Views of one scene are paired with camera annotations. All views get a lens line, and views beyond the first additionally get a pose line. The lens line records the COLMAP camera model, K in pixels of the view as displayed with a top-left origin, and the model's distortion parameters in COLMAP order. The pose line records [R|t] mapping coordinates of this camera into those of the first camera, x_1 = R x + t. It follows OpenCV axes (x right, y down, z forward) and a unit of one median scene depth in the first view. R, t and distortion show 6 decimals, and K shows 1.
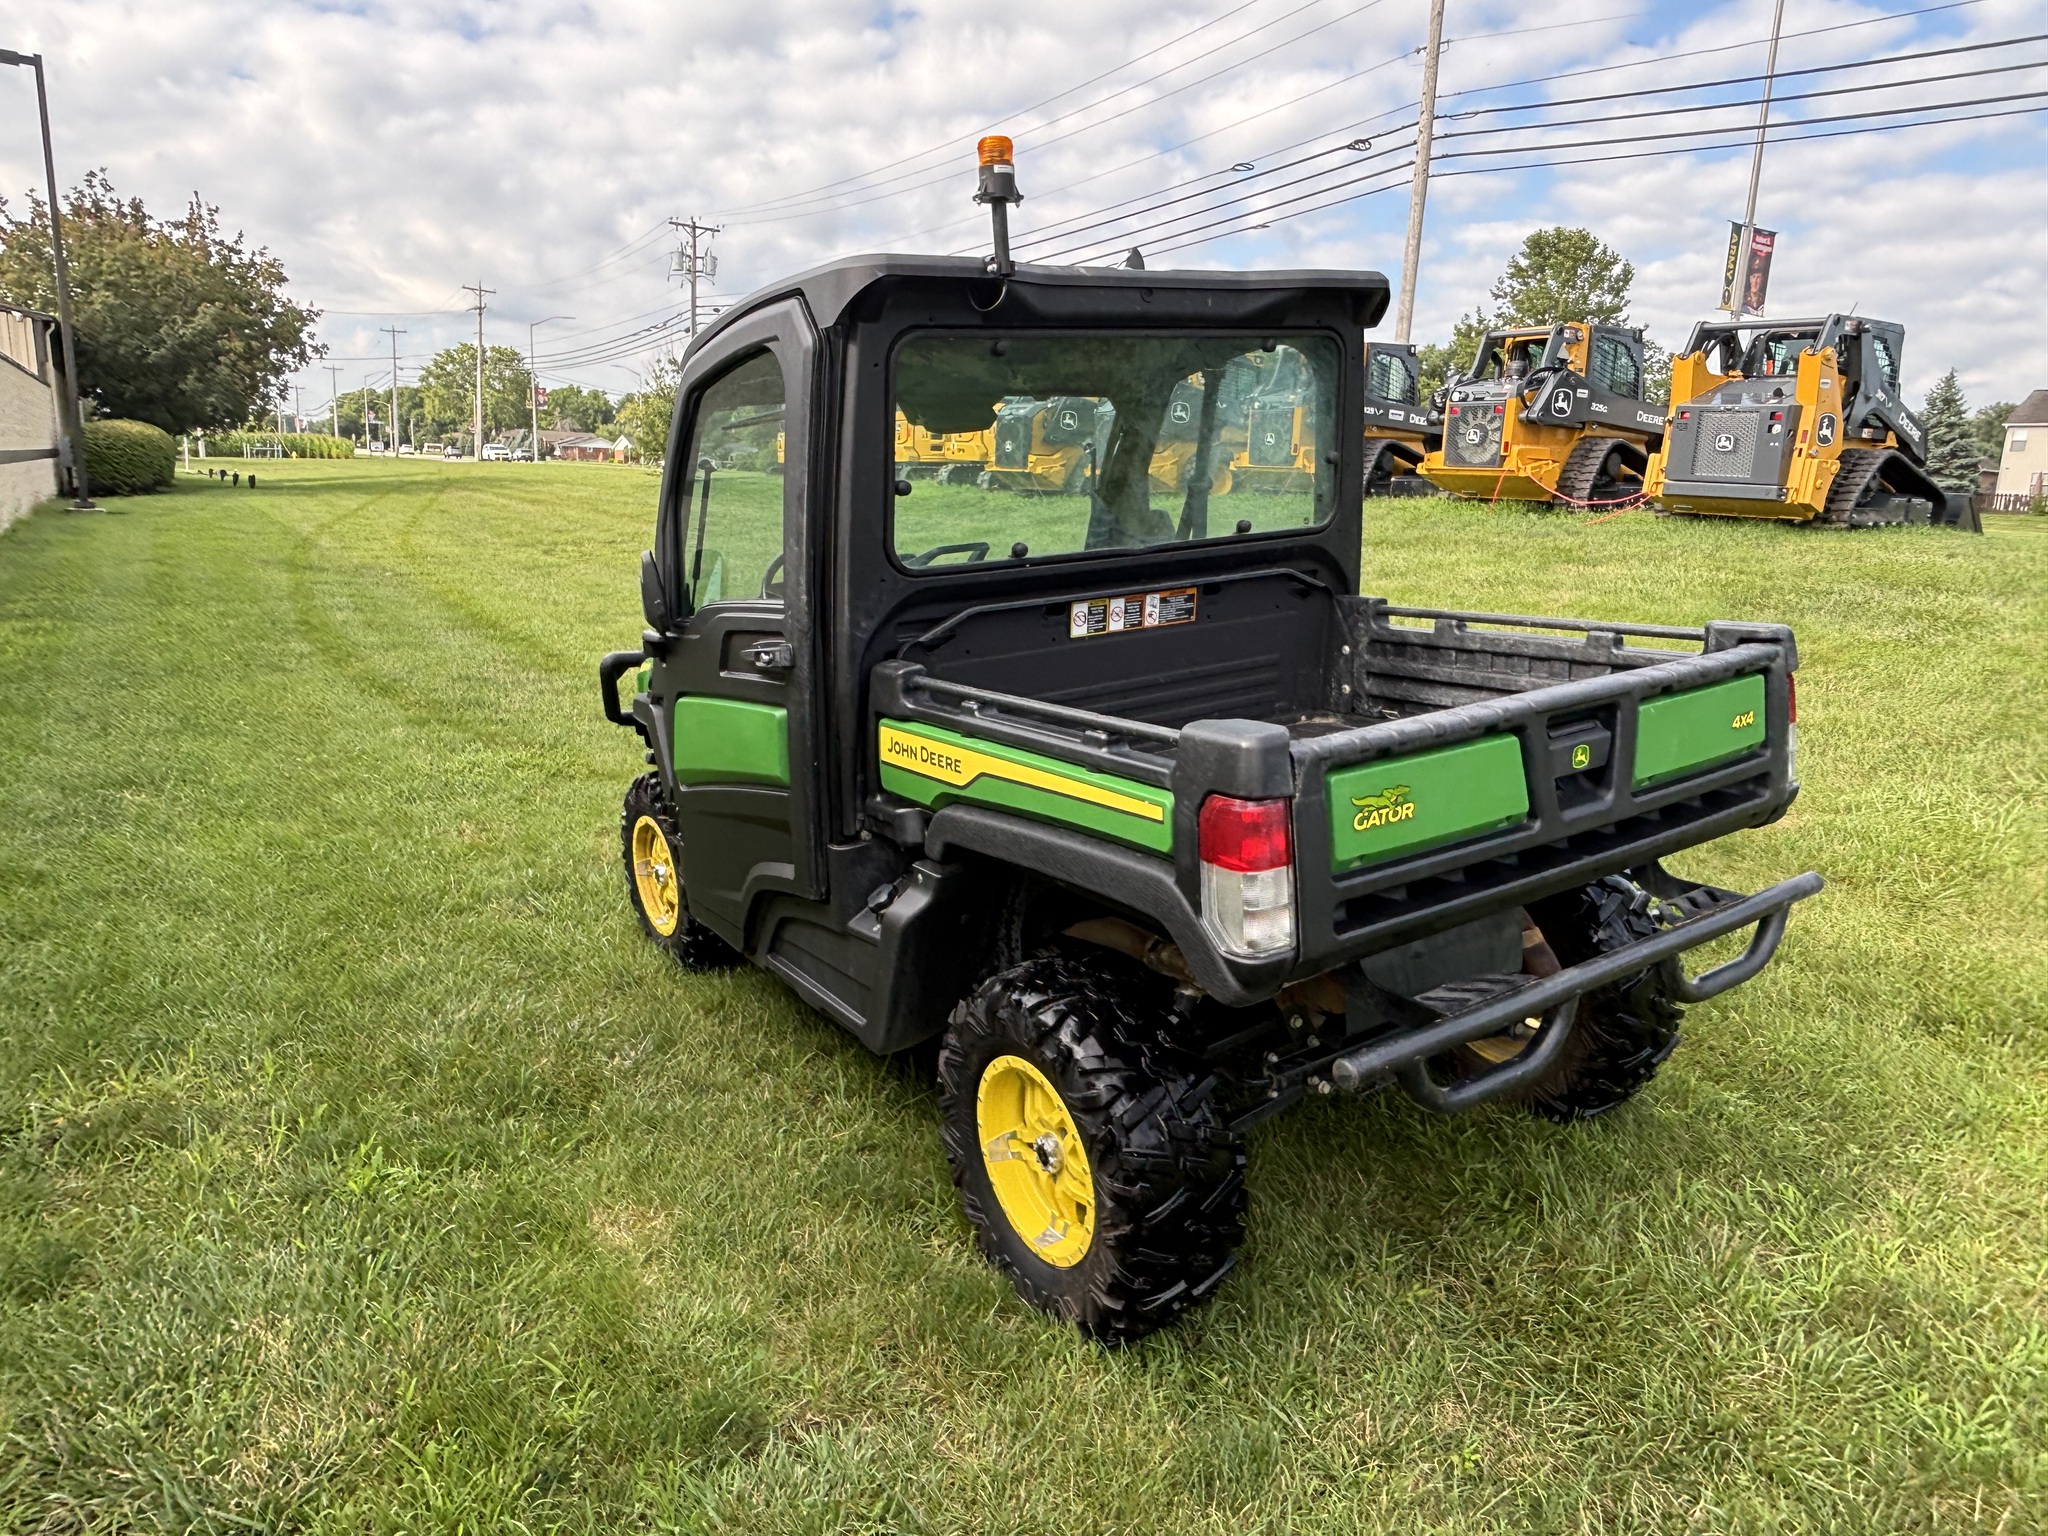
lens RADIAL K [[1303.1, 0, 1024.0], [0, 1303.1, 768.0], [0, 0, 1]] dist [0.020072, -0.048003]
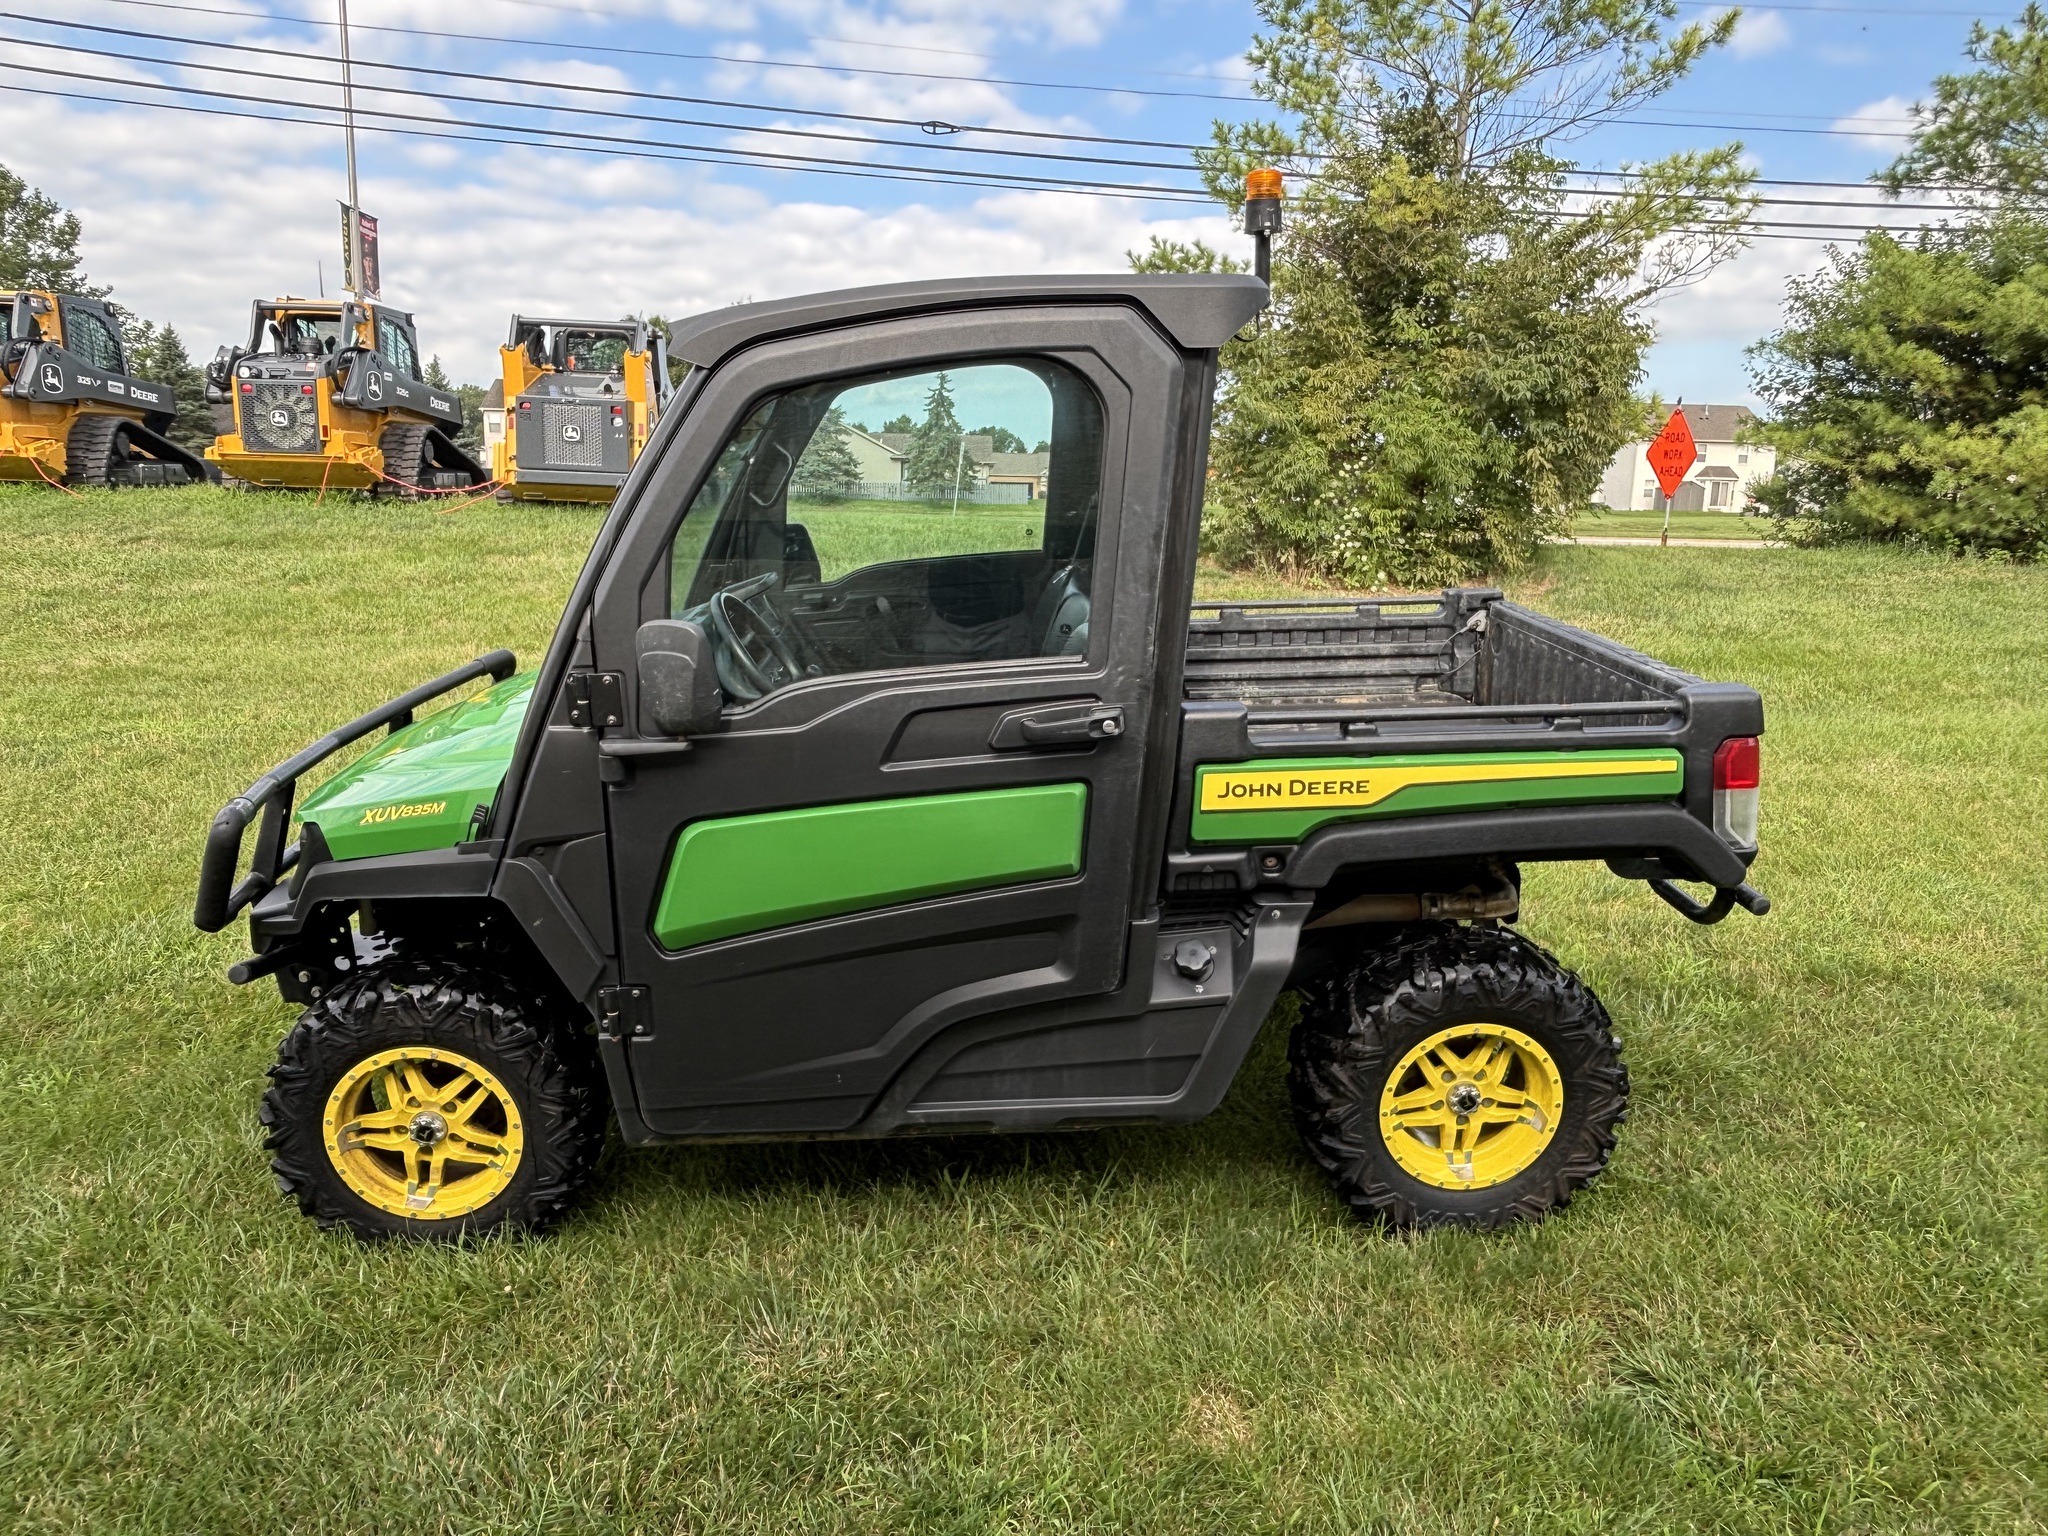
lens RADIAL K [[1309.8, 0, 1022.0], [0, 1309.8, 741.4], [0, 0, 1]] dist [0.024732, -0.033199]
pose [[0.505937, -0.180180, 0.843542, -0.842646], [0.183049, 0.978093, 0.099131, -0.150589], [-0.842924, 0.104255, 0.527835, 0.530223]]
